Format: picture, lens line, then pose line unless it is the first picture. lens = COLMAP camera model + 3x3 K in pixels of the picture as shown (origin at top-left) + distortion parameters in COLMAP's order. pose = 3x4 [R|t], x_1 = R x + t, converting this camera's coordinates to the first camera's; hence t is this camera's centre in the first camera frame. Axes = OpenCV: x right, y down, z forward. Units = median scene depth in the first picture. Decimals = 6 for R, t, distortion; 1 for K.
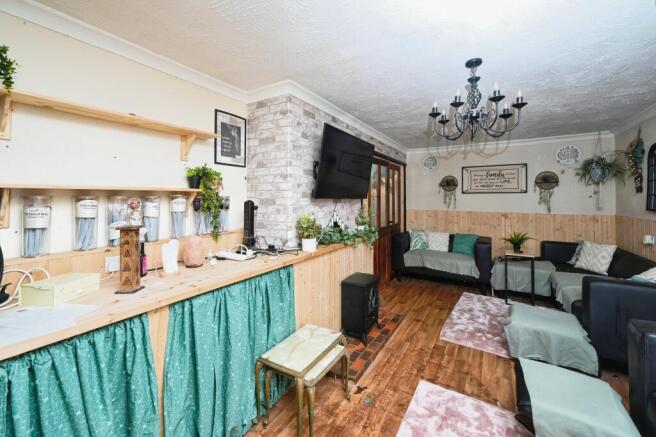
lens RADIAL K [[269.3, 0, 330.6], [0, 269.3, 197.3], [0, 0, 1]] dist [0.000997, -0.000219]
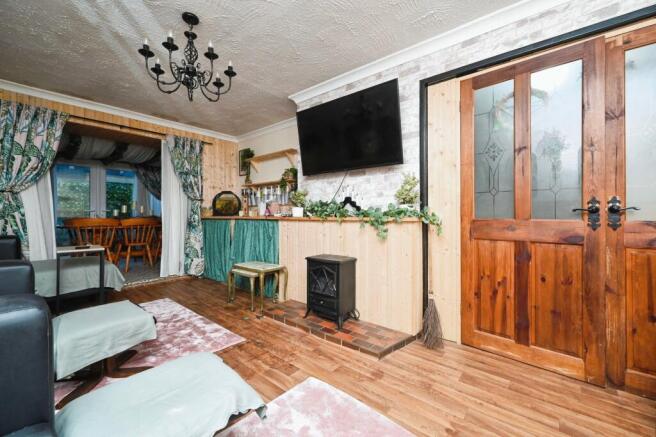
lens RADIAL K [[269.3, 0, 328.5], [0, 269.3, 215.0], [0, 0, 1]] dist [0.000997, -0.000219]
pose [[-0.157170, 0.006273, -0.987552, 1.182924], [0.016071, 0.999864, 0.003793, 0.186761], [0.987441, -0.015275, -0.157250, 1.355175]]
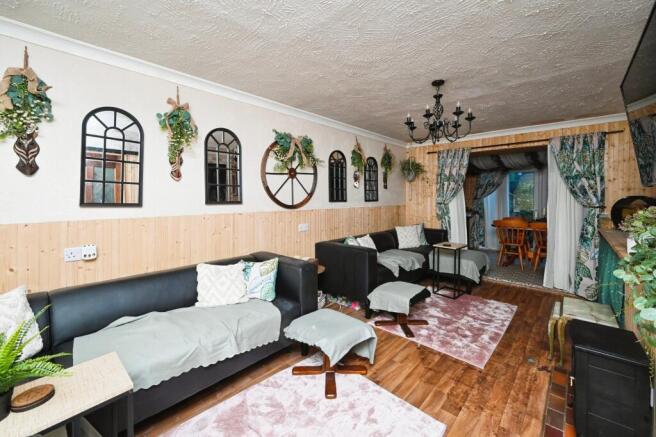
lens RADIAL K [[269.3, 0, 331.9], [0, 269.3, 198.7], [0, 0, 1]] dist [0.000997, -0.000219]
pose [[-0.981607, 0.001351, 0.190910, 0.635992], [-0.001167, 0.999914, -0.013075, 0.049043], [-0.190911, -0.013057, -0.981521, 1.931425]]
